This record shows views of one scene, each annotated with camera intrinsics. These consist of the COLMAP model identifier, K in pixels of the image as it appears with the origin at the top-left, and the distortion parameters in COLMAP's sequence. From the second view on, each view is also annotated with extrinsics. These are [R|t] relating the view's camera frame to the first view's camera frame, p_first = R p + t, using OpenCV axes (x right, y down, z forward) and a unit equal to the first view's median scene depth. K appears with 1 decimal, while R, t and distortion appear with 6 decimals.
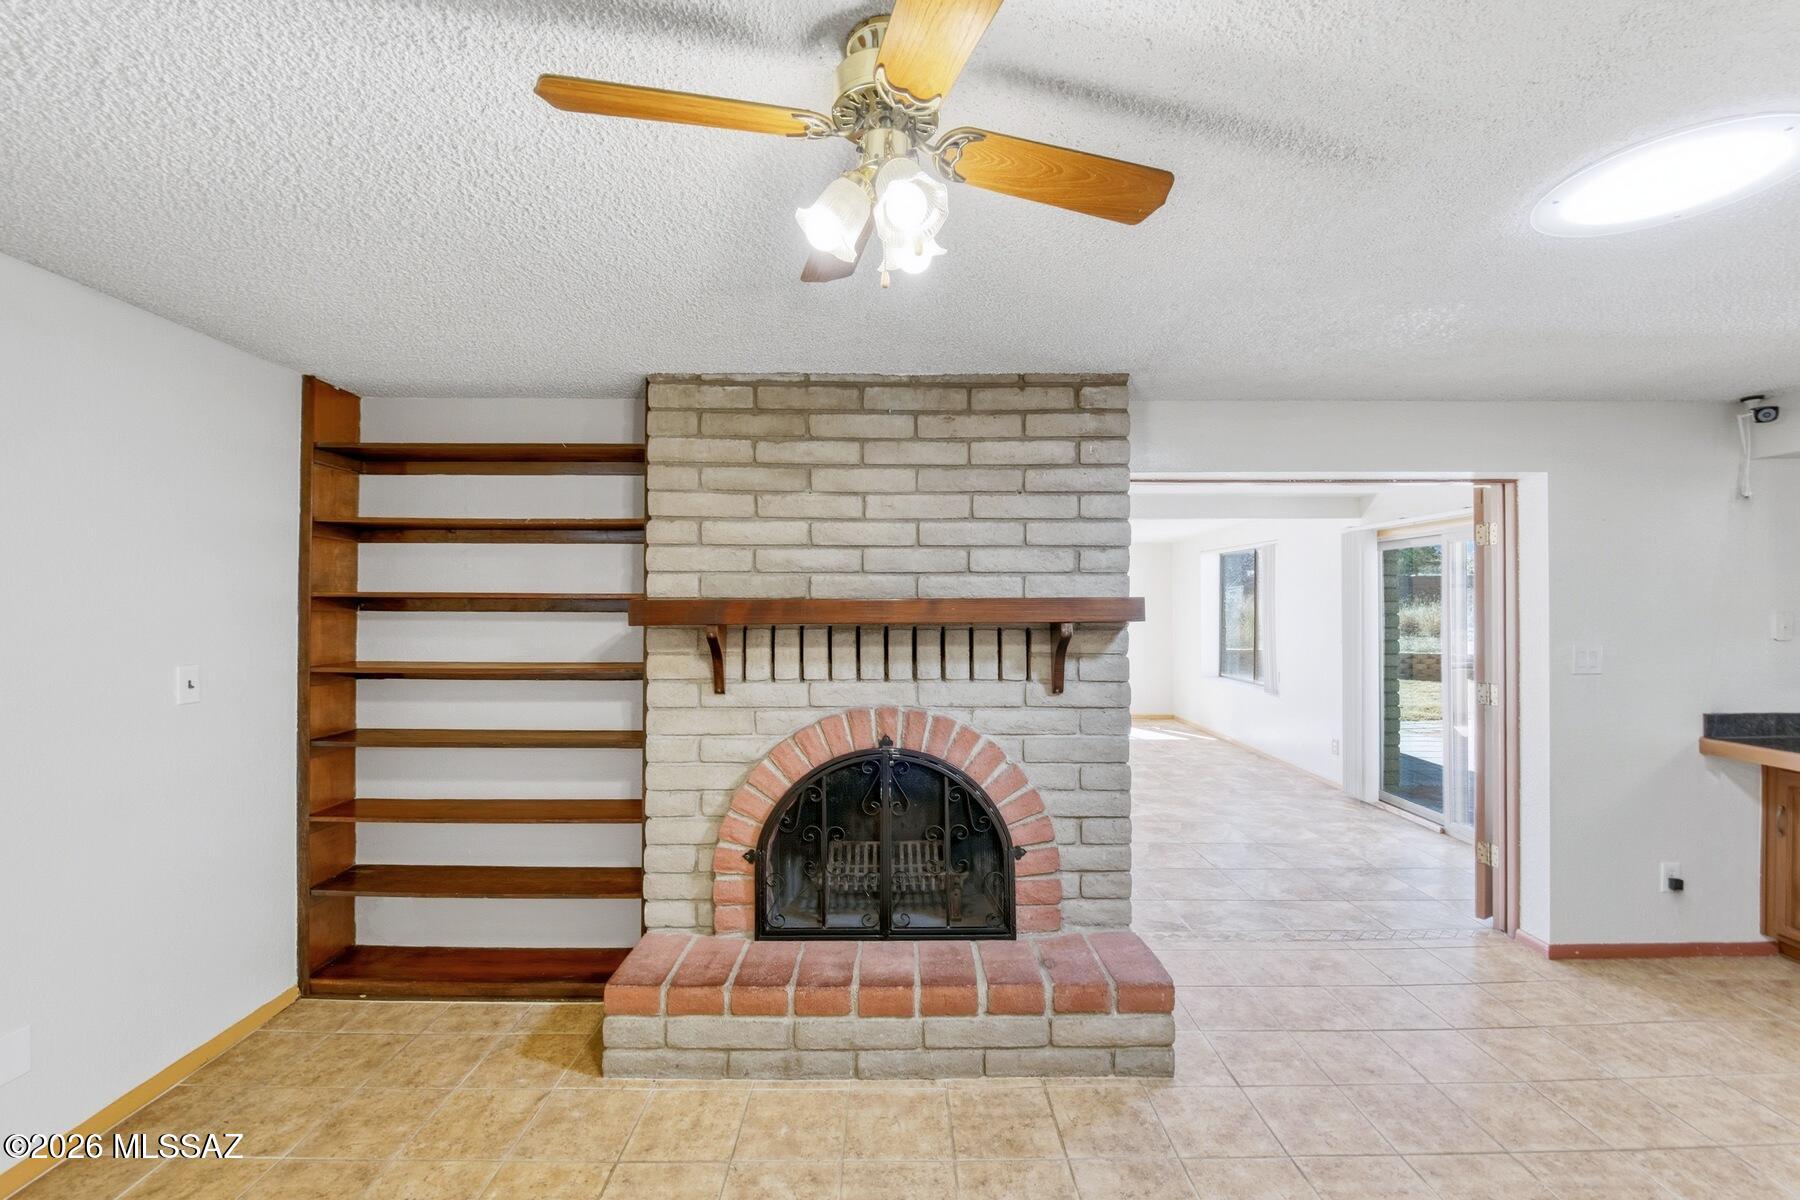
lens RADIAL K [[758.7, 0, 902.4], [0, 758.7, 595.6], [0, 0, 1]] dist [-0.001474, -0.000400]
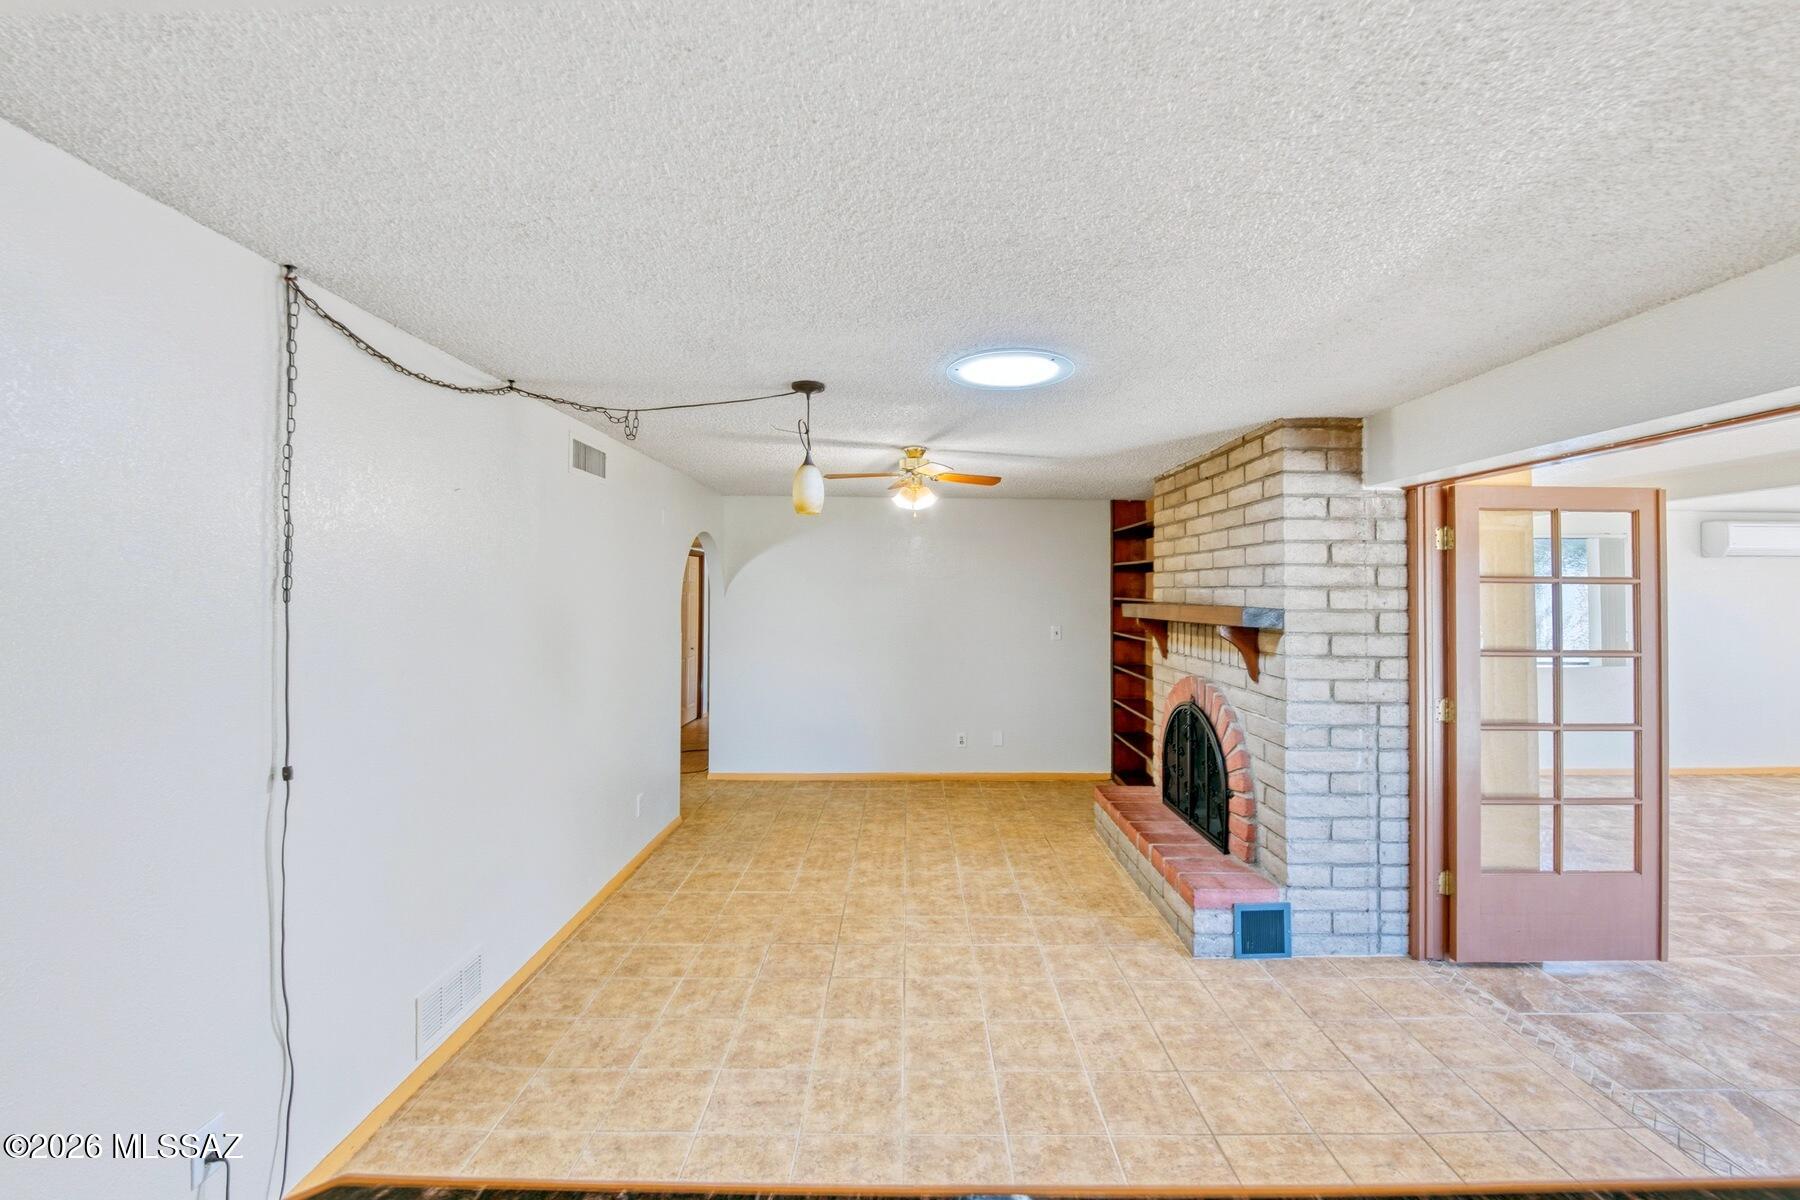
lens RADIAL K [[758.7, 0, 900.6], [0, 758.7, 593.6], [0, 0, 1]] dist [-0.001474, -0.000400]
pose [[-0.014392, 0.000600, -0.999896, 1.486747], [0.003695, 0.999993, 0.000547, -0.020657], [0.999890, -0.003686, -0.014394, 0.423225]]
